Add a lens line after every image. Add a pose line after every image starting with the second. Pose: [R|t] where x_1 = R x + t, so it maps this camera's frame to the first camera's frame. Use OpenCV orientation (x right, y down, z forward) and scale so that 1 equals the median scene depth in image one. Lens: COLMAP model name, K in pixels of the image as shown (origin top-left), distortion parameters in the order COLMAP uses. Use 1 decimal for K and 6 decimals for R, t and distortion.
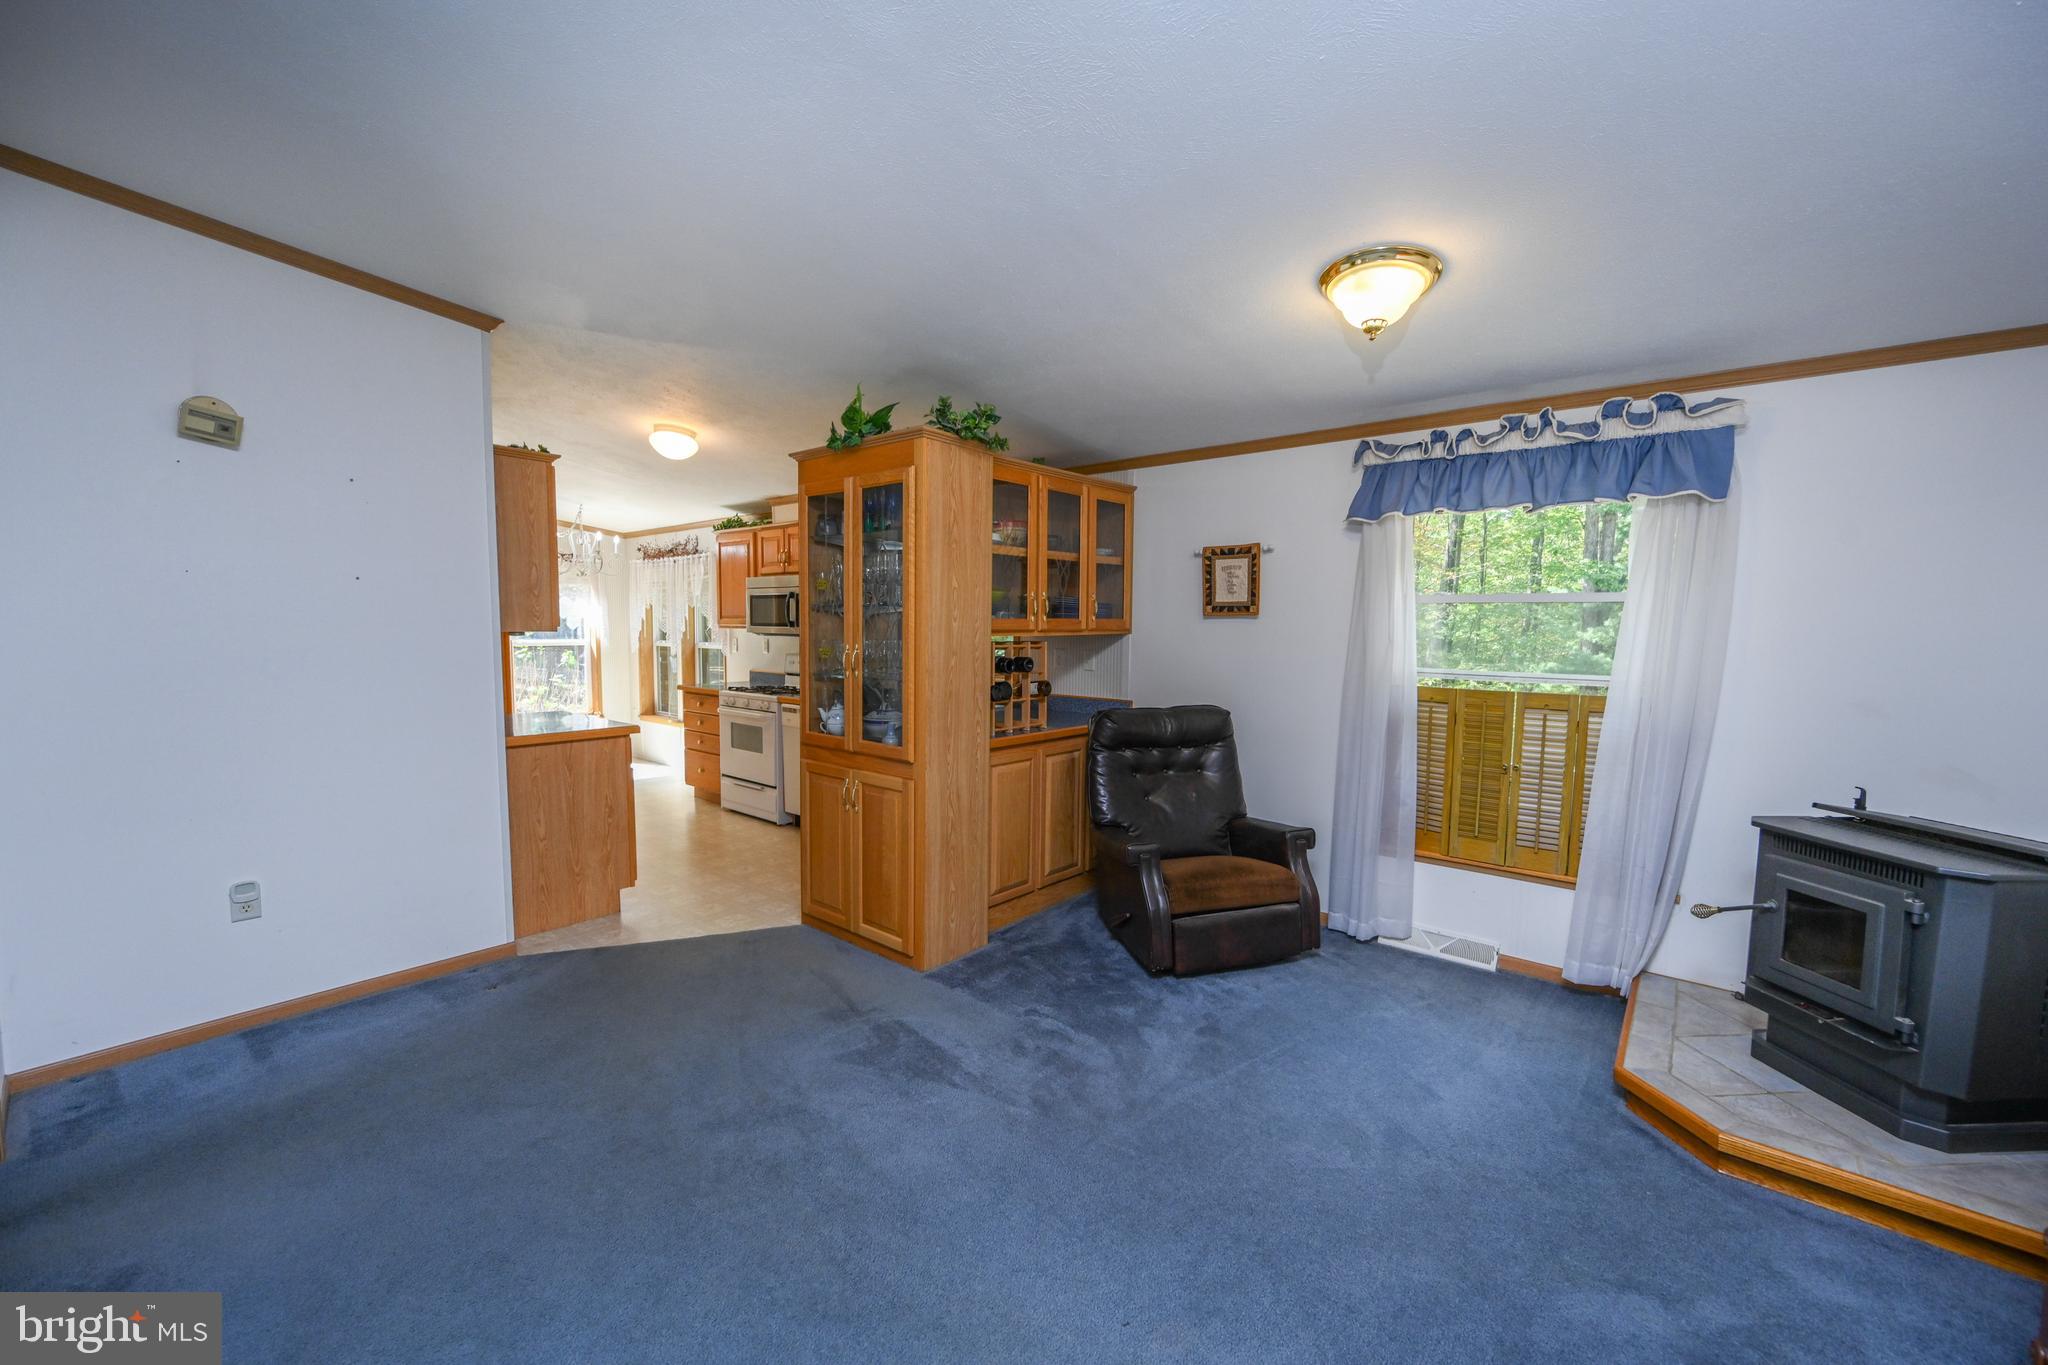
lens RADIAL K [[808.4, 0, 1025.4], [0, 808.4, 694.6], [0, 0, 1]] dist [-0.000731, 0.000152]
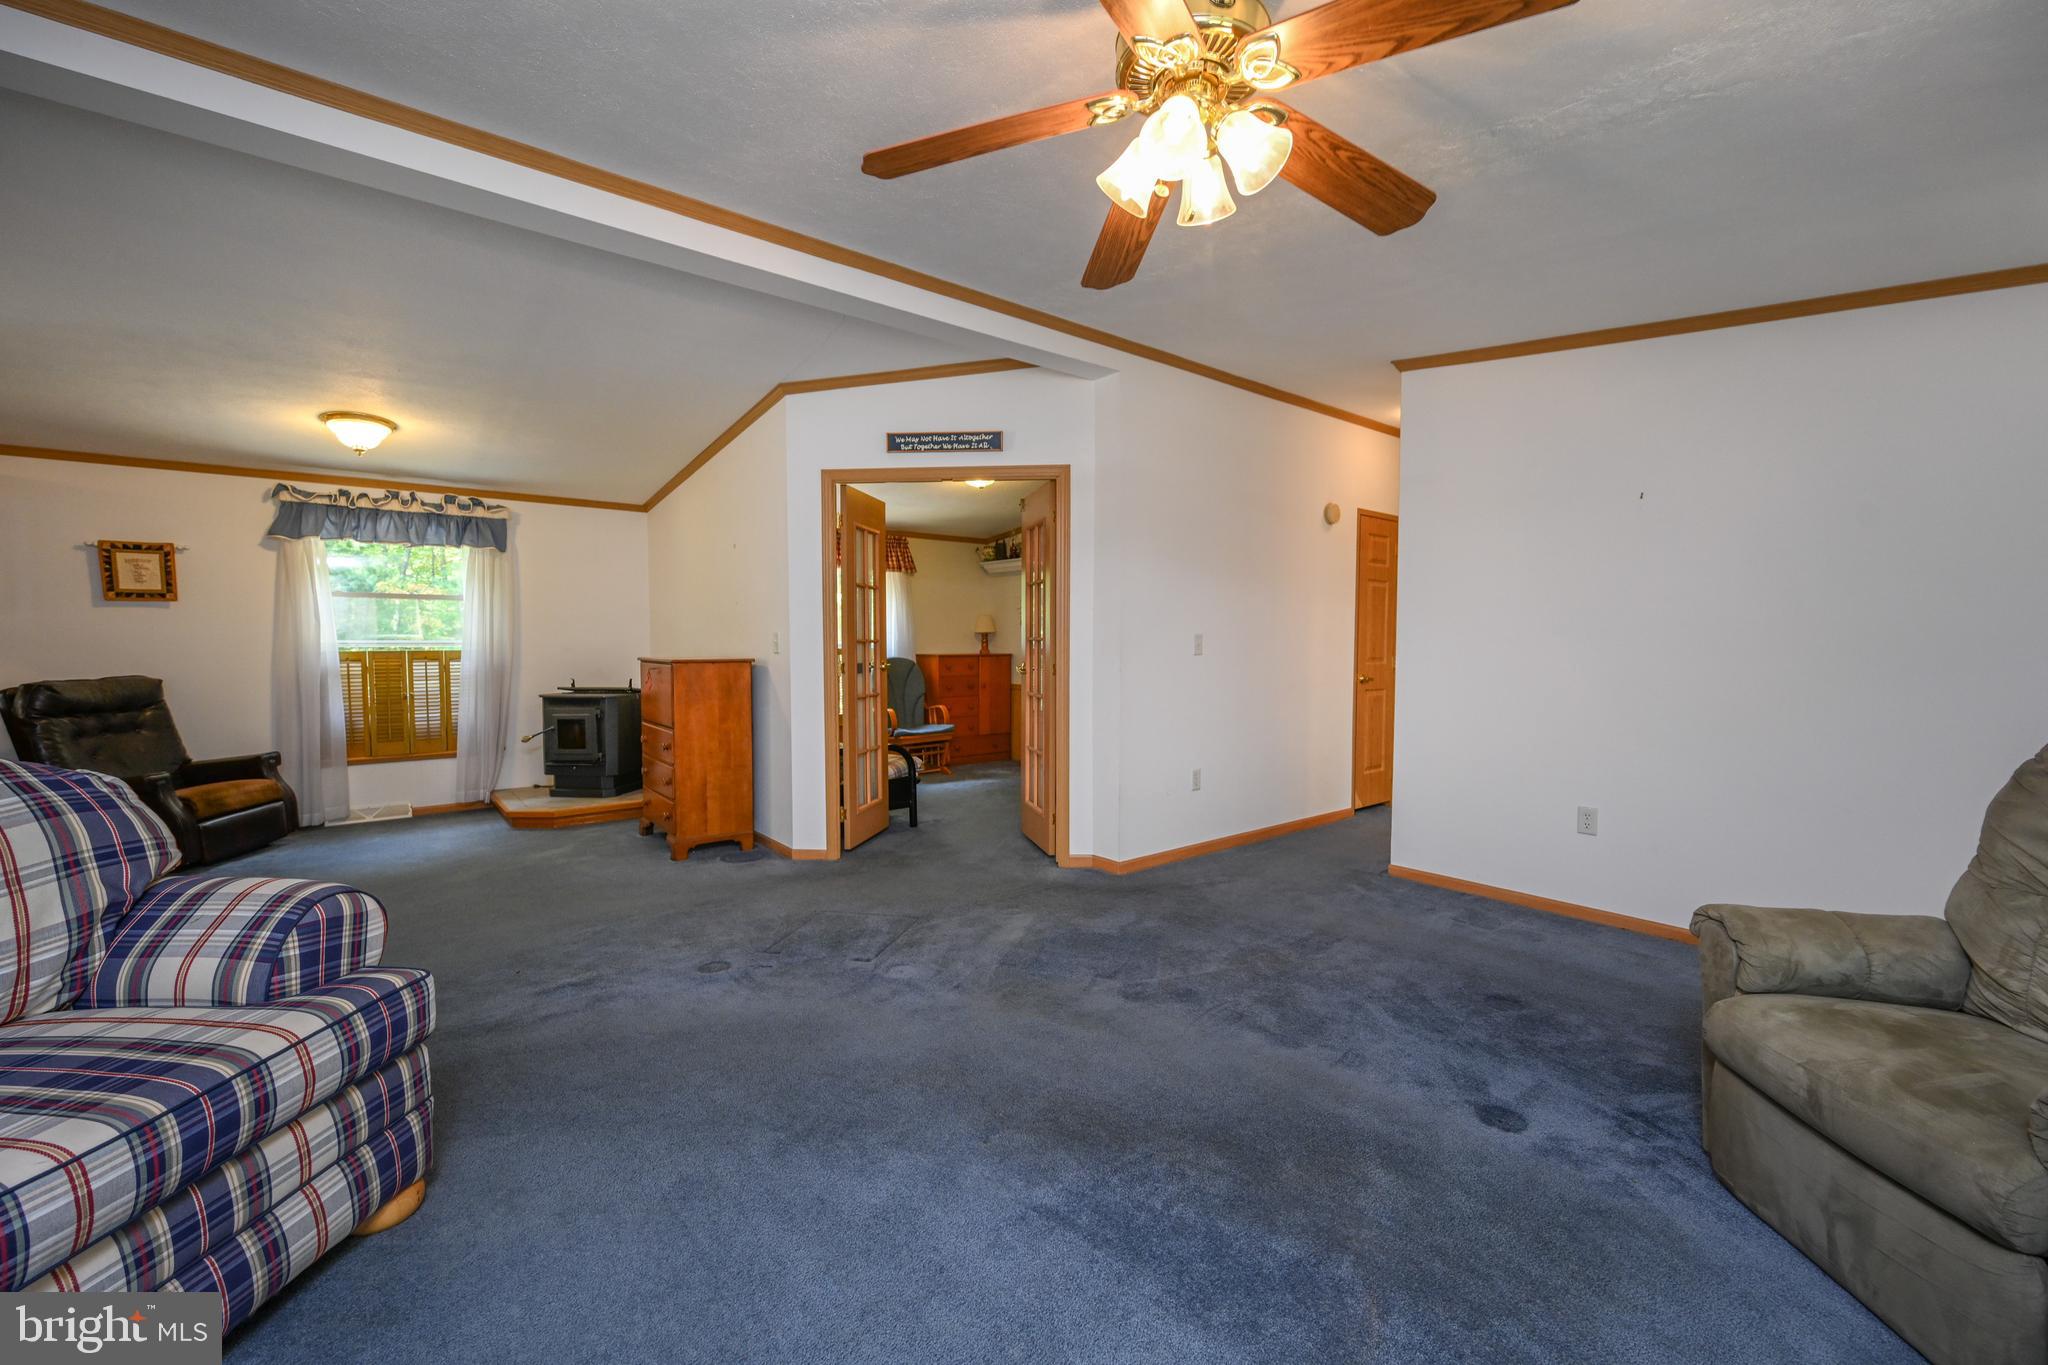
lens RADIAL K [[836.1, 0, 1036.4], [0, 836.1, 676.6], [0, 0, 1]] dist [0.000454, 0.000054]
pose [[0.180102, -0.054147, 0.982156, -0.812783], [0.086106, 0.995519, 0.039094, 0.087955], [-0.979872, 0.077529, 0.183957, -0.569374]]
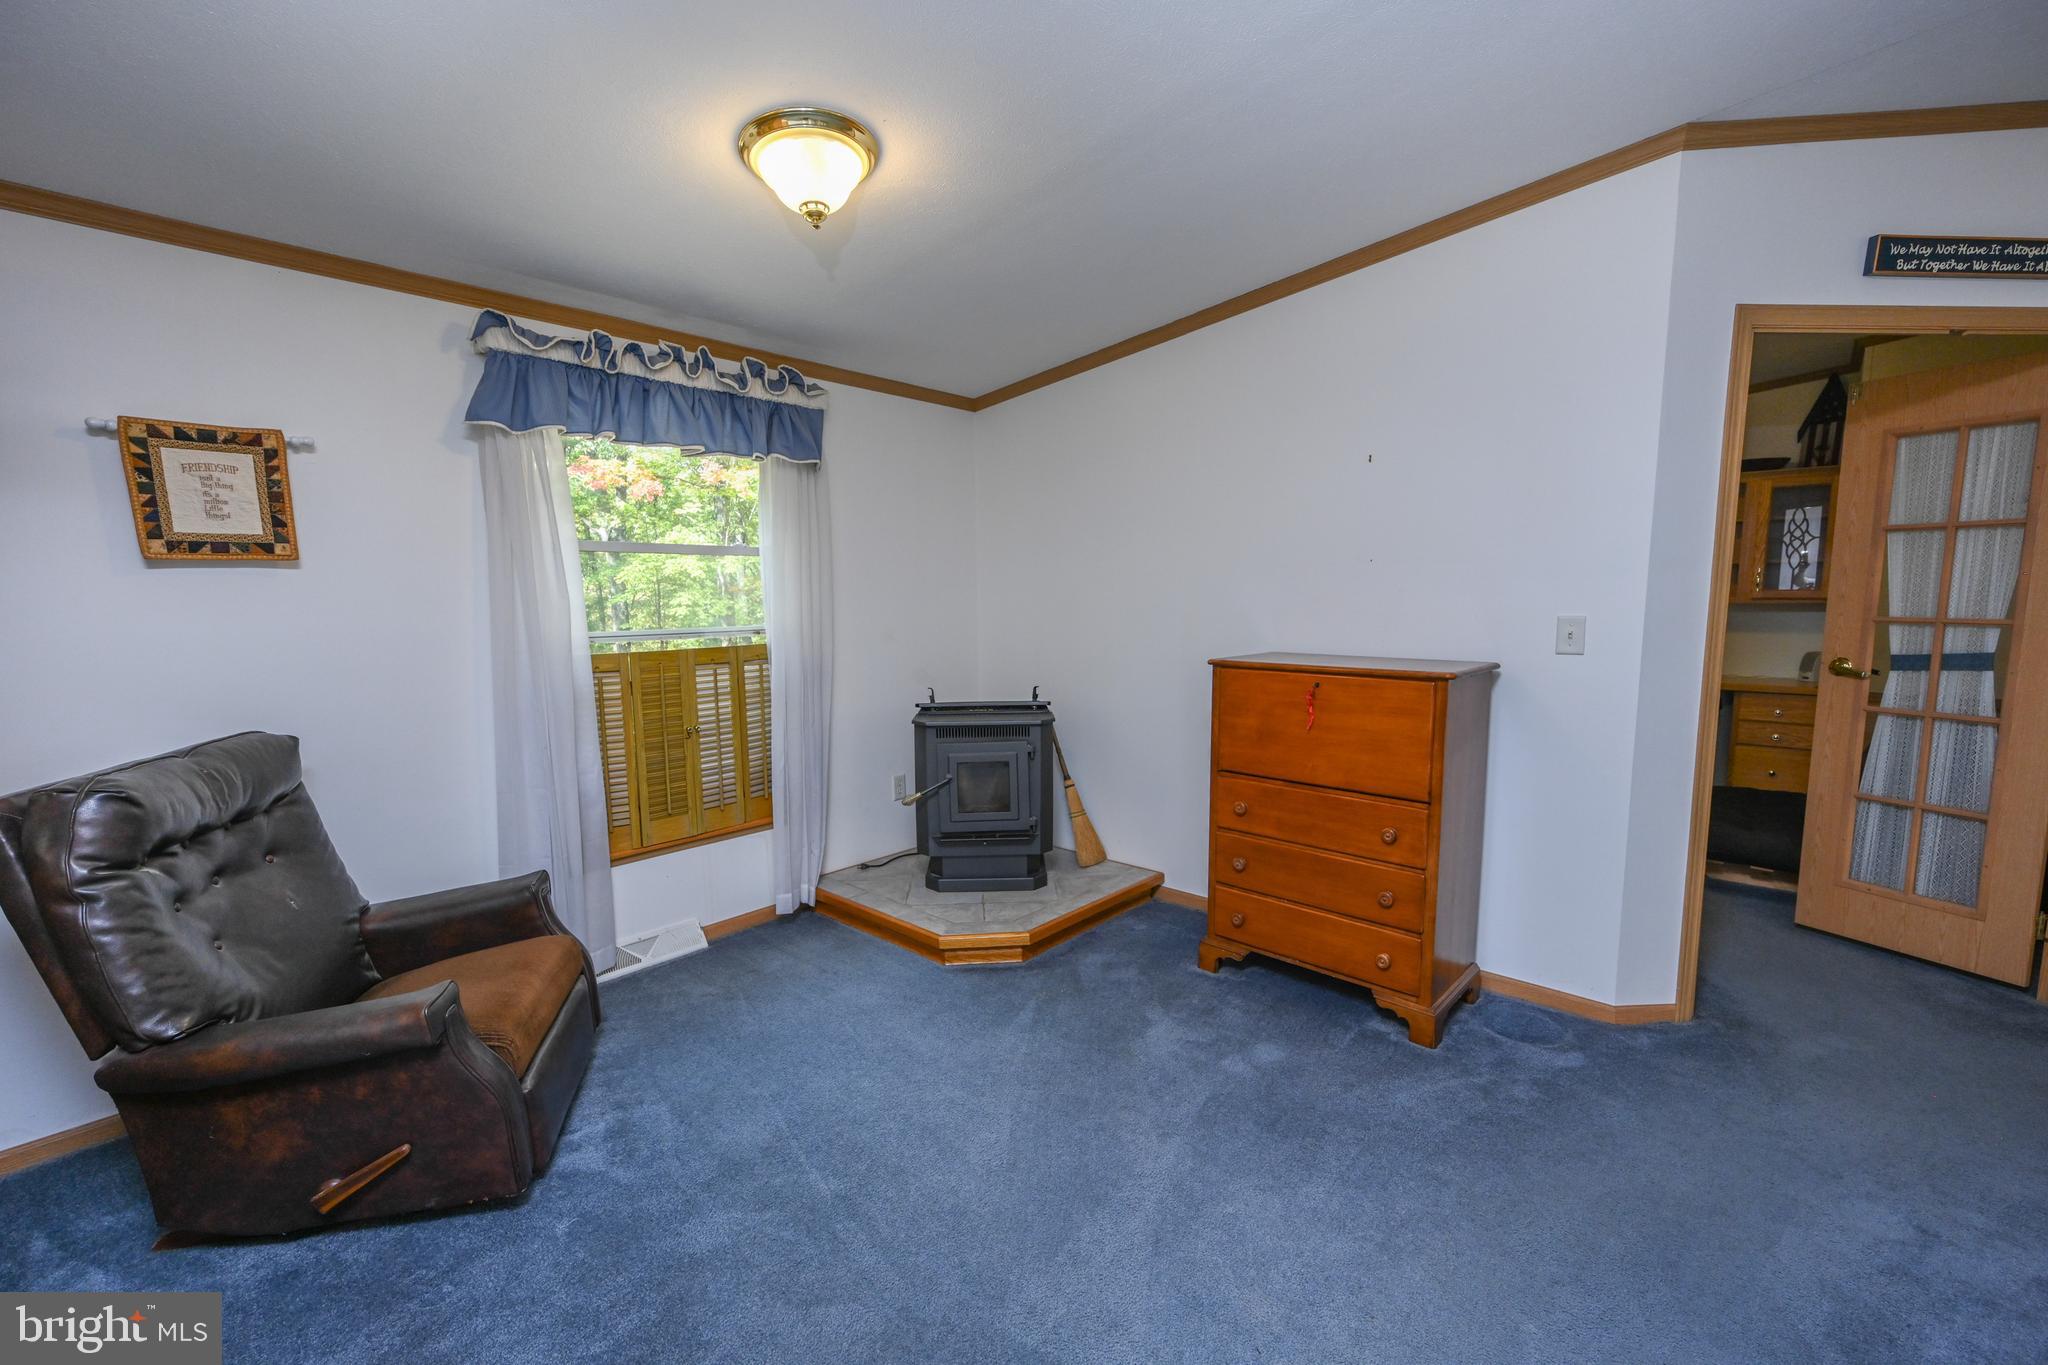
lens RADIAL K [[839.3, 0, 1024.0], [0, 839.3, 682.5], [0, 0, 1]] dist [0.000066, 0.000021]
pose [[0.033263, -0.124267, 0.991691, -0.314288], [0.092382, 0.988375, 0.120753, -0.041993], [-0.995168, 0.087598, 0.044357, 0.523748]]
